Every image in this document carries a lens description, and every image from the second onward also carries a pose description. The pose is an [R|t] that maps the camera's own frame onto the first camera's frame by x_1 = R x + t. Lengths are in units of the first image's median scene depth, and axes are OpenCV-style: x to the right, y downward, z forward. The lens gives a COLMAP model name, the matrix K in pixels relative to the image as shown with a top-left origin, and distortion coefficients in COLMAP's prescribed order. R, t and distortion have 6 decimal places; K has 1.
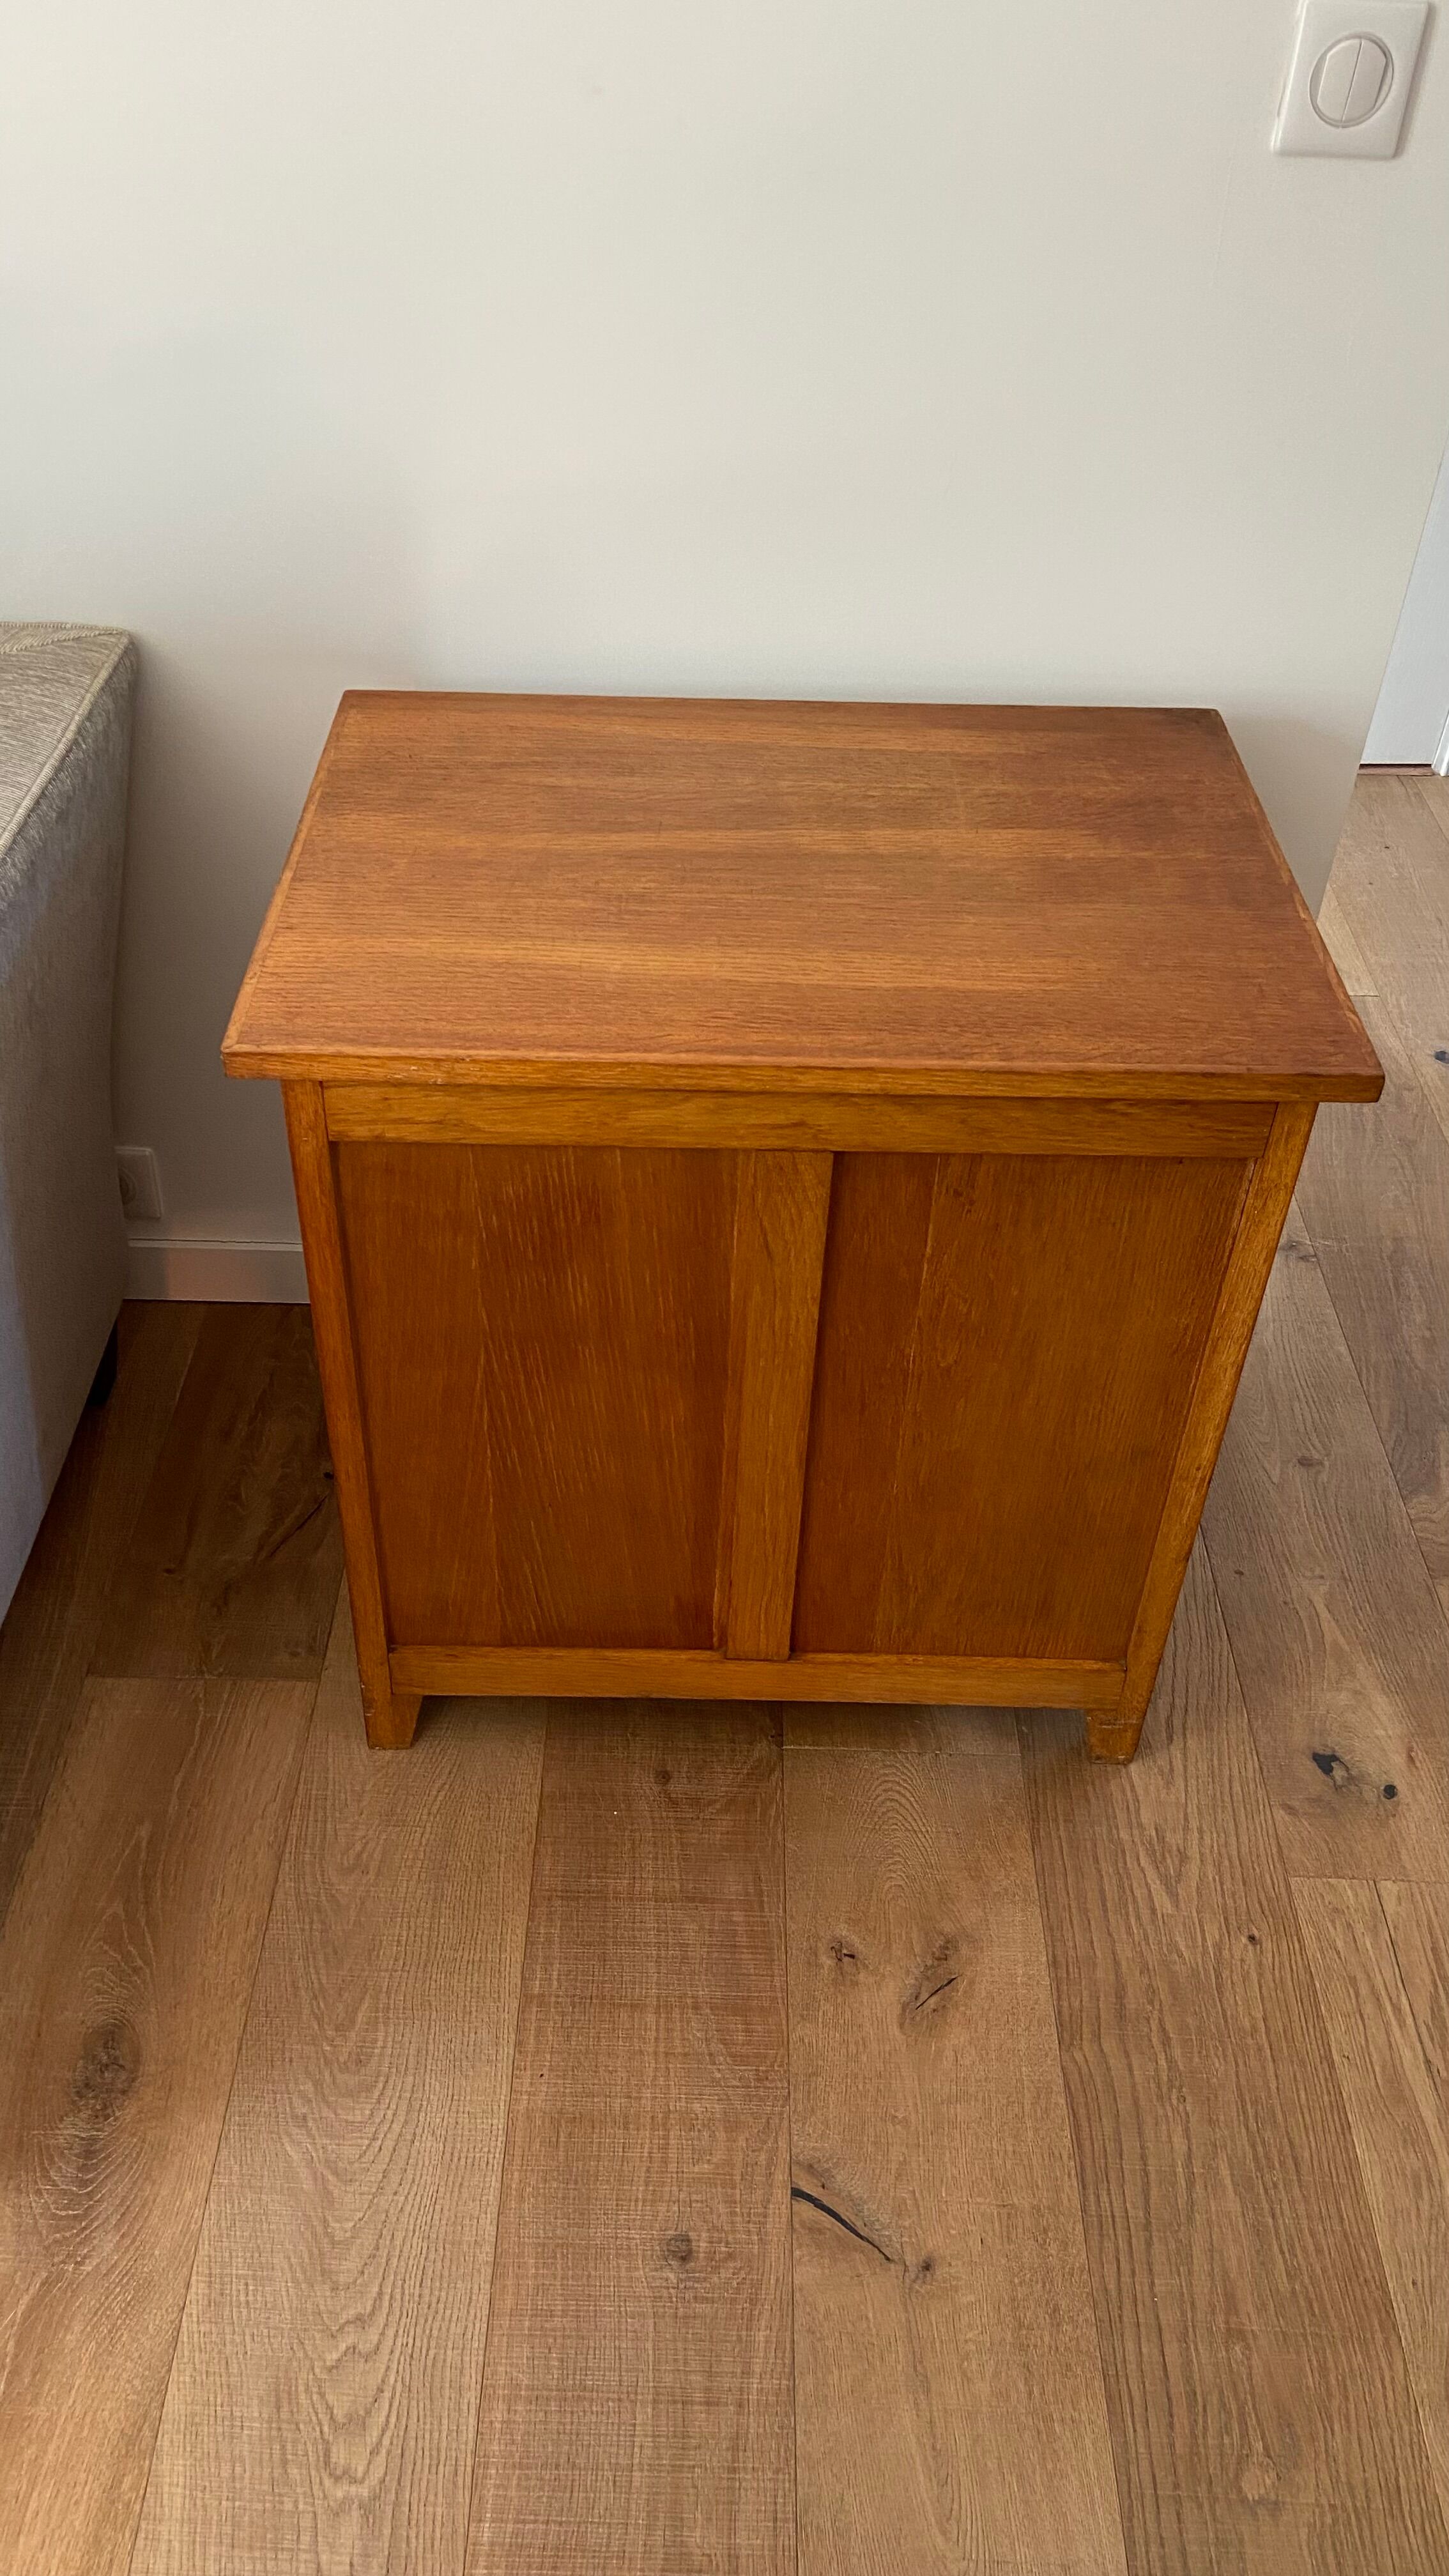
lens RADIAL K [[1938.5, 0, 704.5], [0, 1938.5, 1294.9], [0, 0, 1]] dist [0.128055, -0.171001]
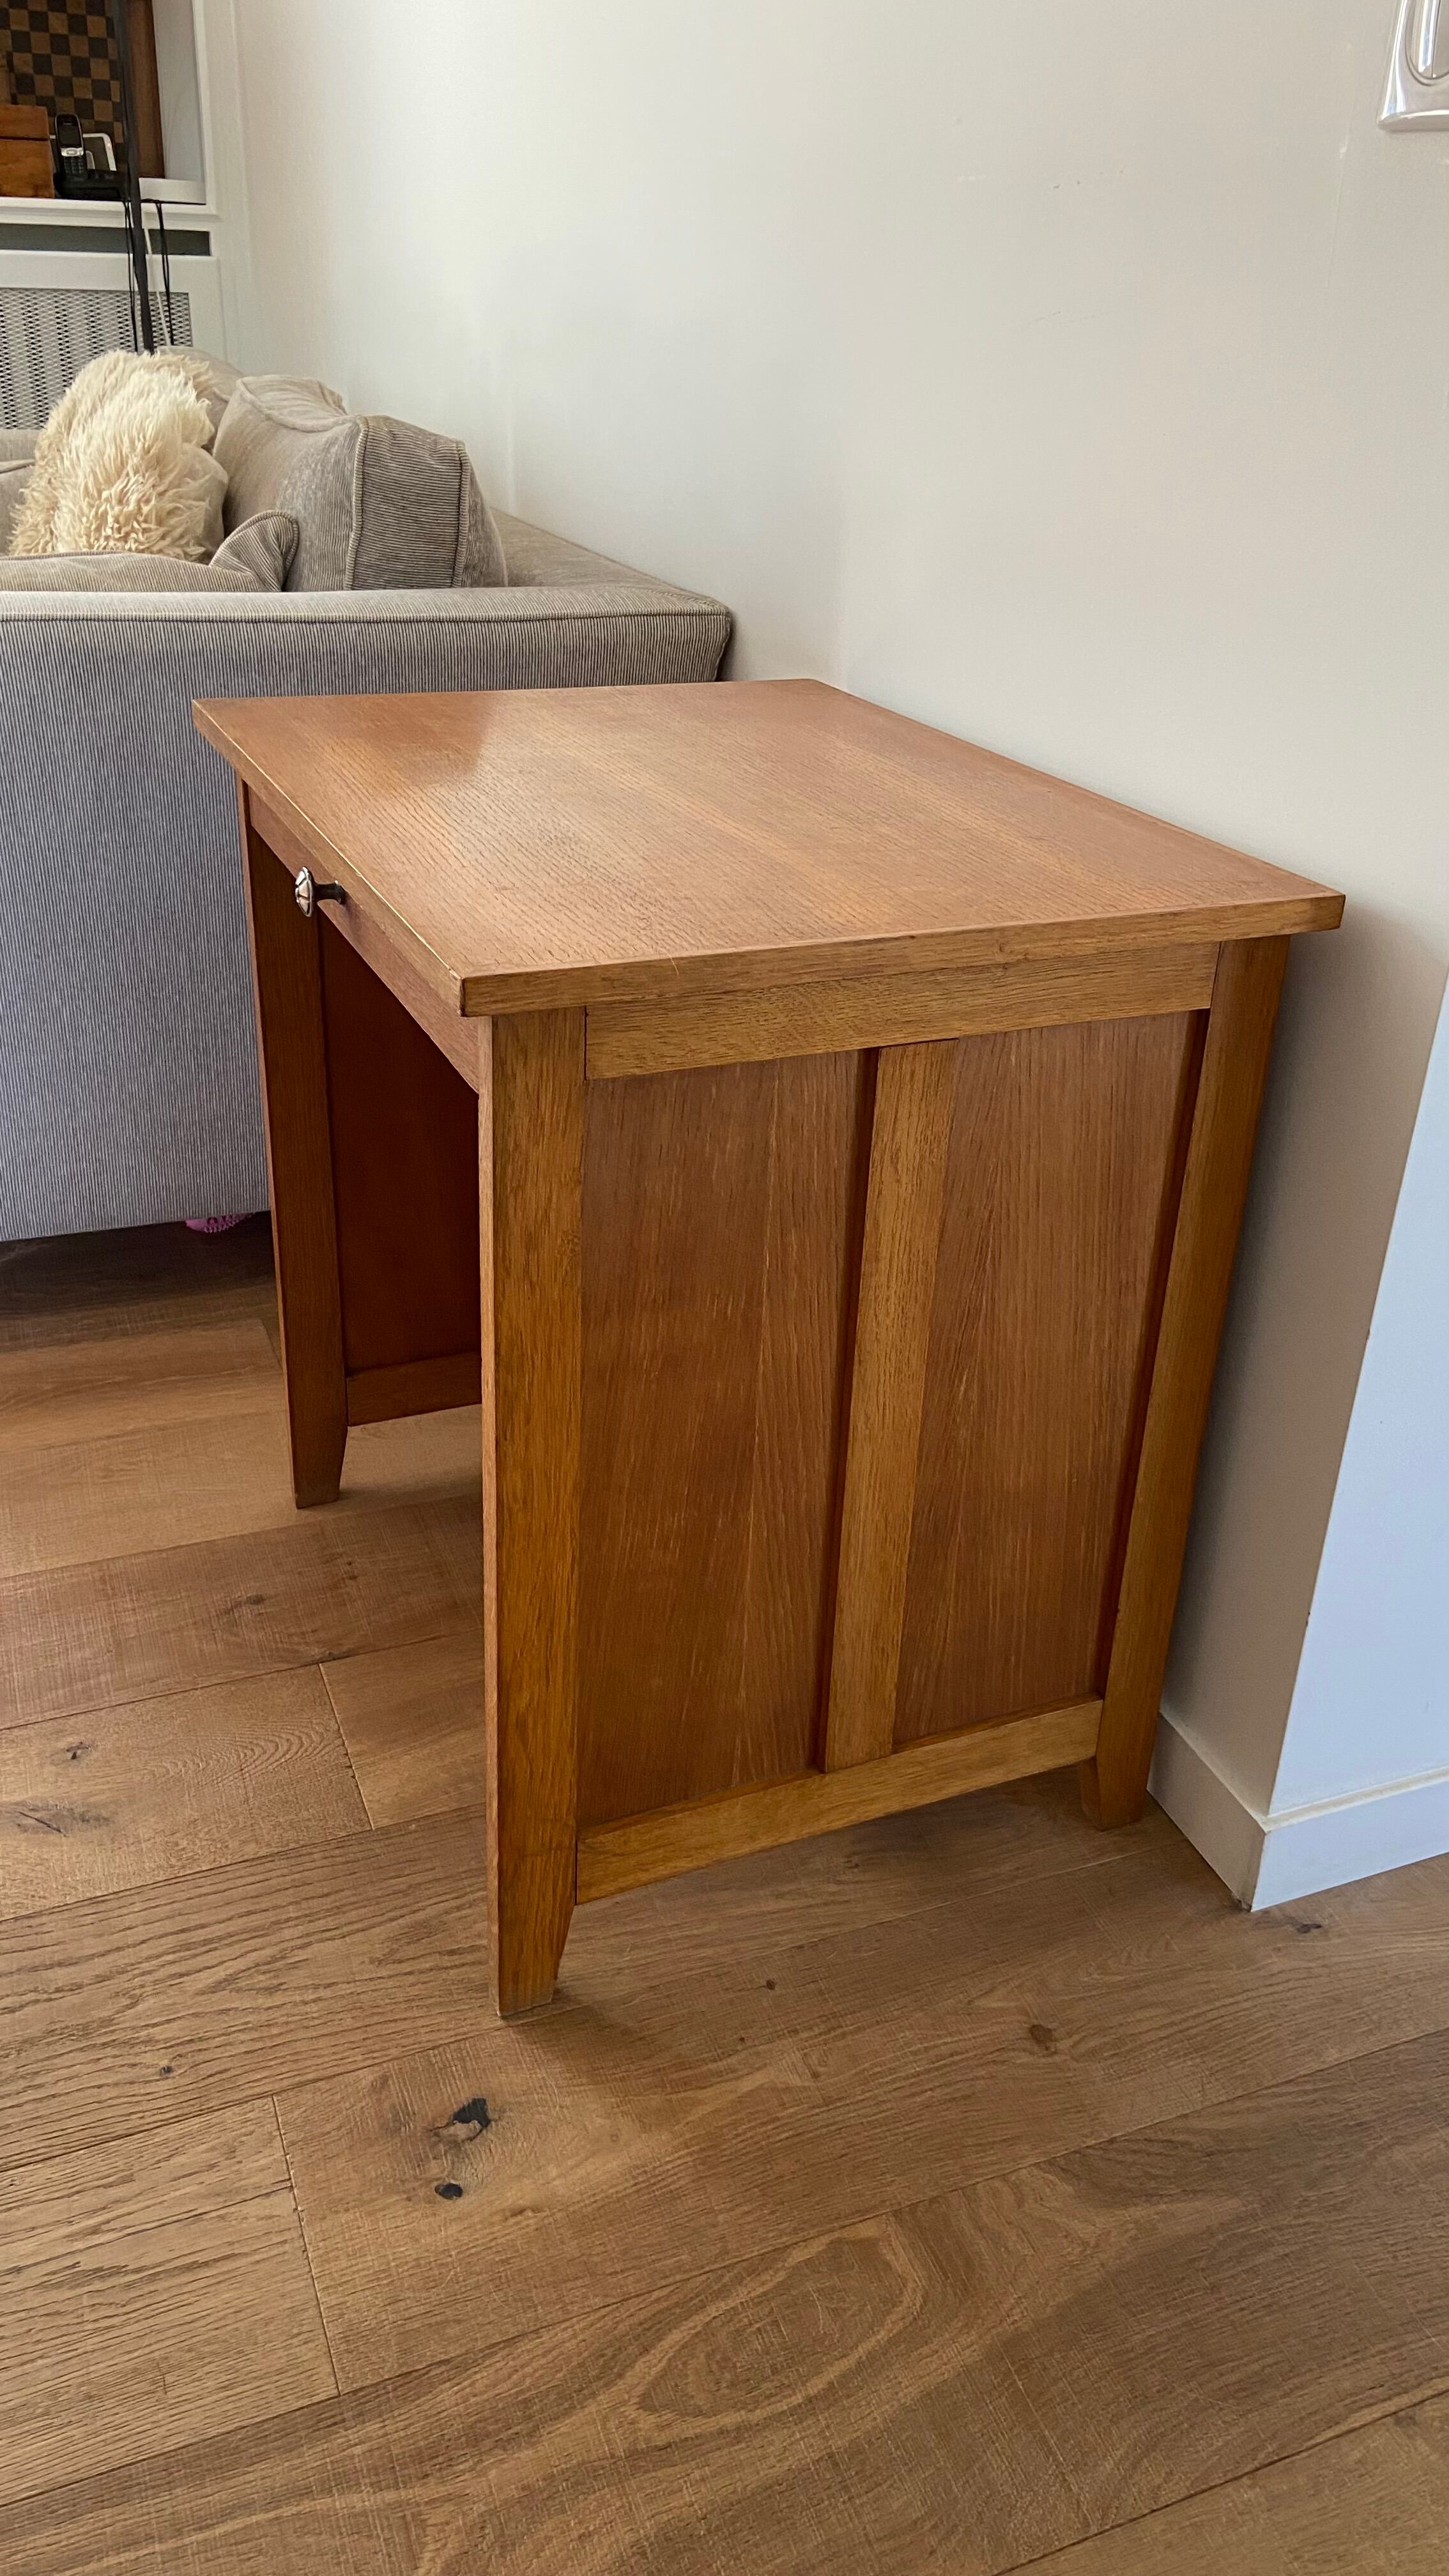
lens RADIAL K [[1938.5, 0, 707.0], [0, 1938.5, 1264.3], [0, 0, 1]] dist [0.128055, -0.171001]
pose [[0.379770, 0.400308, -0.833983, 0.924880], [-0.620162, 0.779111, 0.091567, -0.137949], [0.686421, 0.482430, 0.544139, 0.578898]]
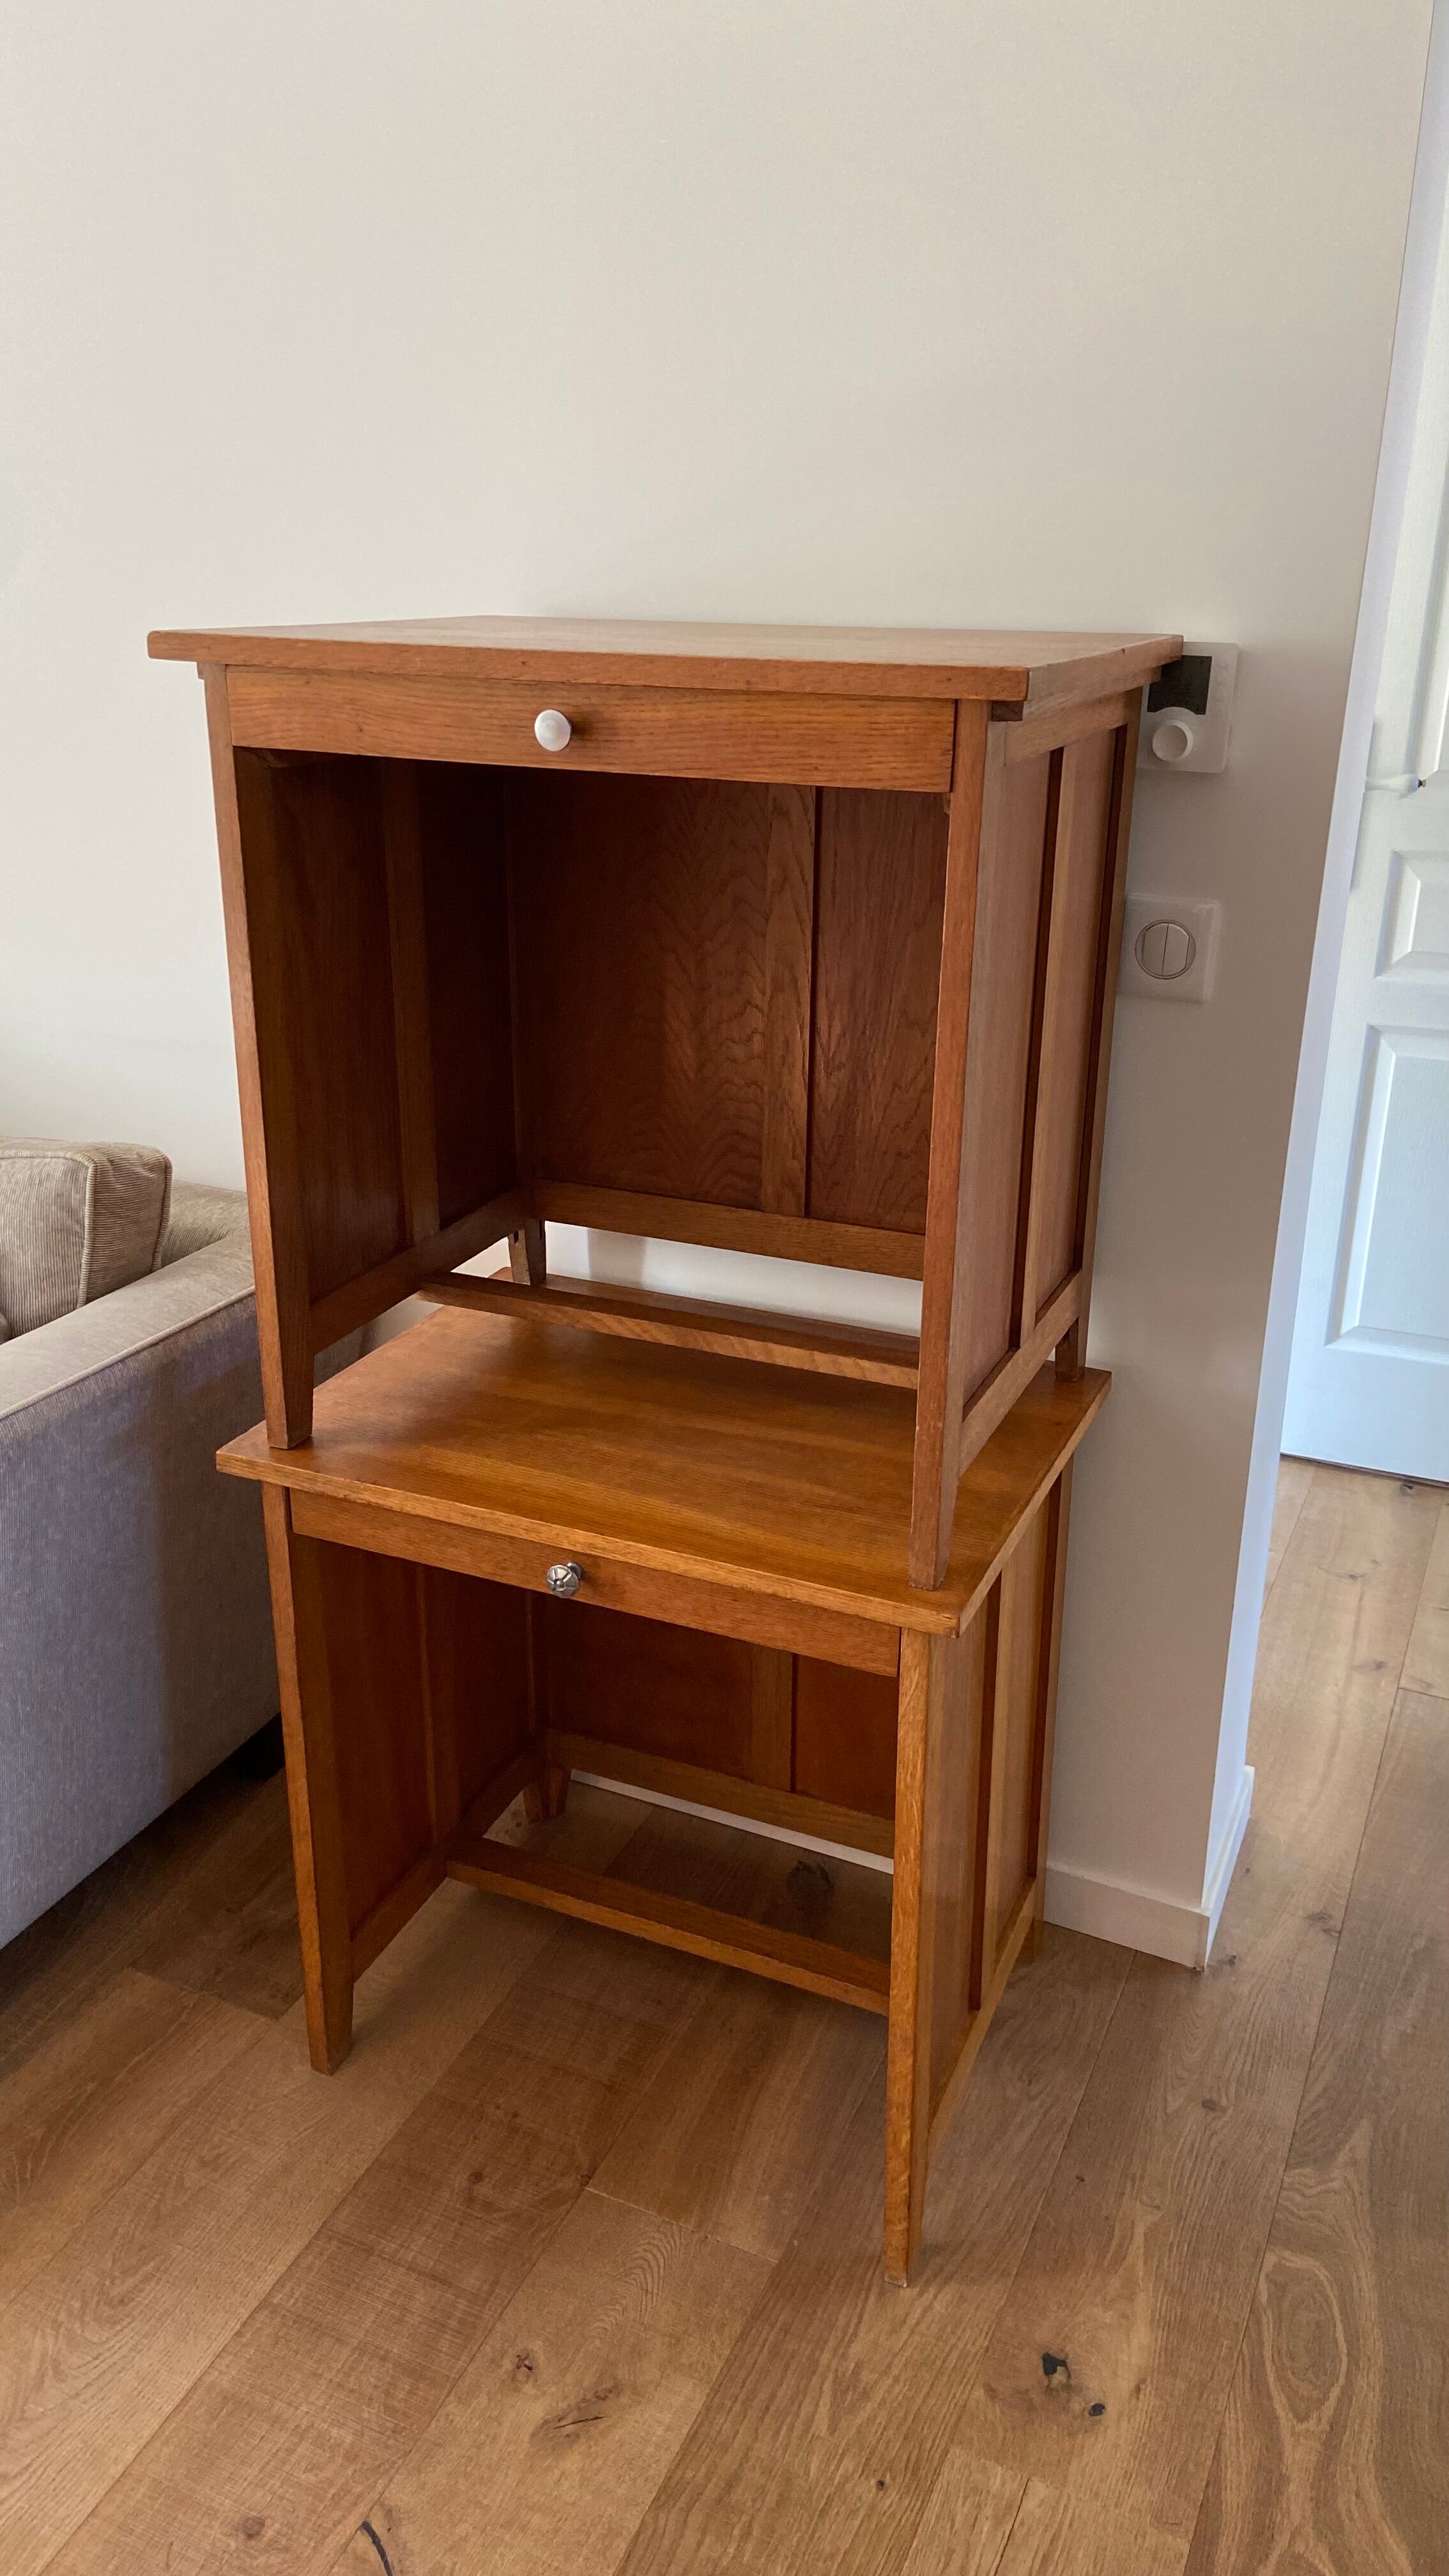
lens RADIAL K [[1938.5, 0, 723.4], [0, 1938.5, 1285.0], [0, 0, 1]] dist [0.128055, -0.171001]
pose [[0.915609, 0.129010, -0.380809, 0.538059], [-0.249354, 0.925183, -0.286109, 0.062275], [0.315408, 0.356920, 0.879276, -0.185360]]
